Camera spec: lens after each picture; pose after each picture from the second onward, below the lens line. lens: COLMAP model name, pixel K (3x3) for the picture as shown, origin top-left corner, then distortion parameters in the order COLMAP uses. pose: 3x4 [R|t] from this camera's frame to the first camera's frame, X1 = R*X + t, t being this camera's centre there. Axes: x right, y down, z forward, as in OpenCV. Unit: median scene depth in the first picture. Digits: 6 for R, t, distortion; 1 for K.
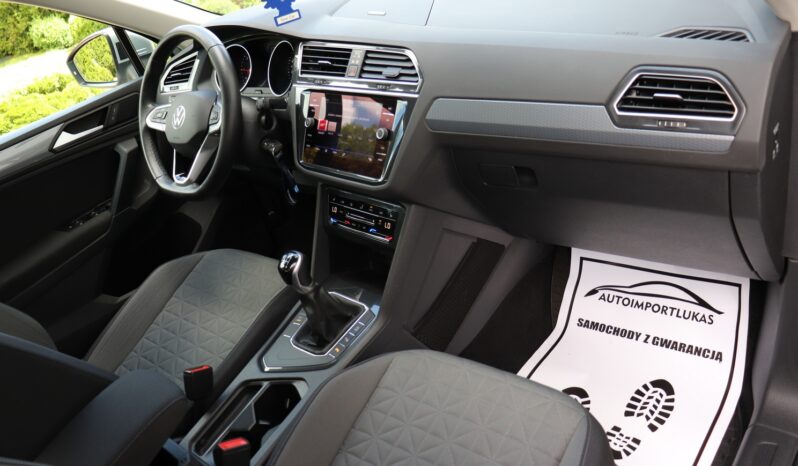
lens RADIAL K [[668.2, 0, 393.6], [0, 668.2, 227.0], [0, 0, 1]] dist [-0.166493, 0.129156]
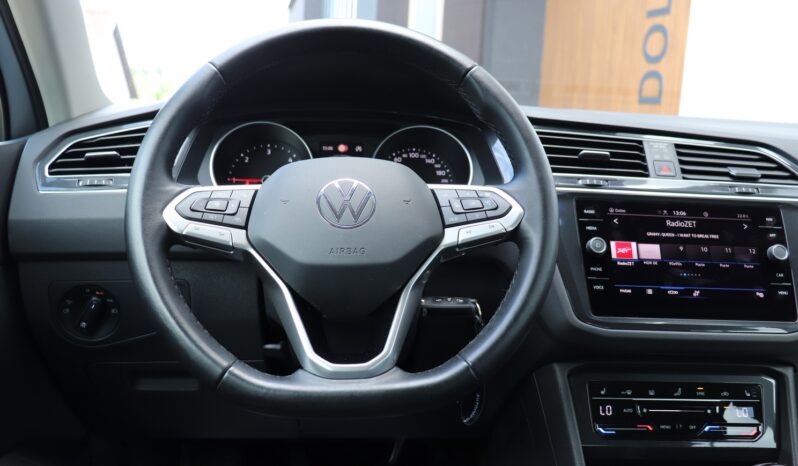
lens RADIAL K [[668.2, 0, 396.6], [0, 668.2, 227.2], [0, 0, 1]] dist [-0.166493, 0.129156]
pose [[0.667540, 0.162925, 0.726529, -0.625720], [0.170334, 0.916474, -0.362025, 0.000327], [-0.724828, 0.365419, 0.584032, 0.767487]]
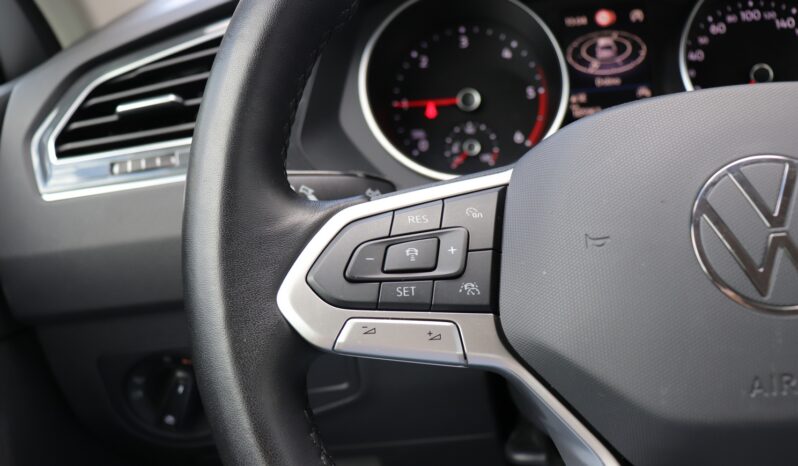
lens RADIAL K [[746.1, 0, 384.1], [0, 746.1, 222.0], [0, 0, 1]] dist [-0.071356, 0.000000]
pose [[0.824516, -0.034344, 0.564796, -0.504509], [0.187318, 0.958442, -0.215176, -0.157347], [-0.533934, 0.283212, 0.796684, 0.950743]]
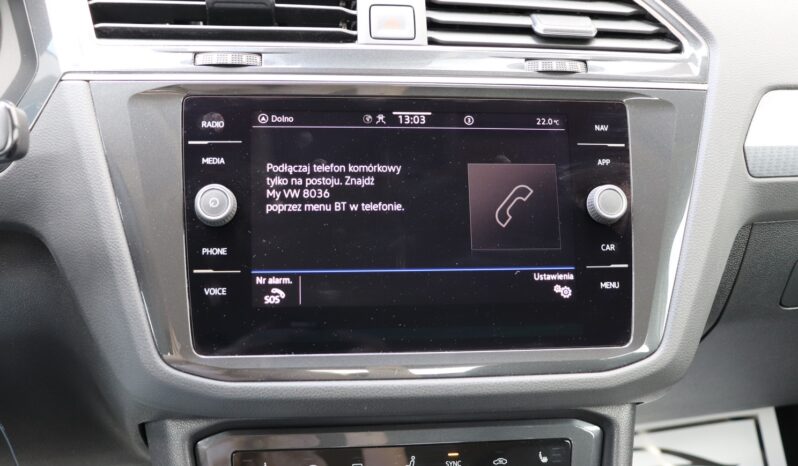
lens RADIAL K [[783.1, 0, 402.7], [0, 783.1, 234.6], [0, 0, 1]] dist [-0.084600, 0.000000]
pose [[0.586820, -0.047550, 0.808320, -0.325223], [0.224291, 0.968757, -0.105842, -0.092260], [-0.778033, 0.243409, 0.579151, 0.740371]]
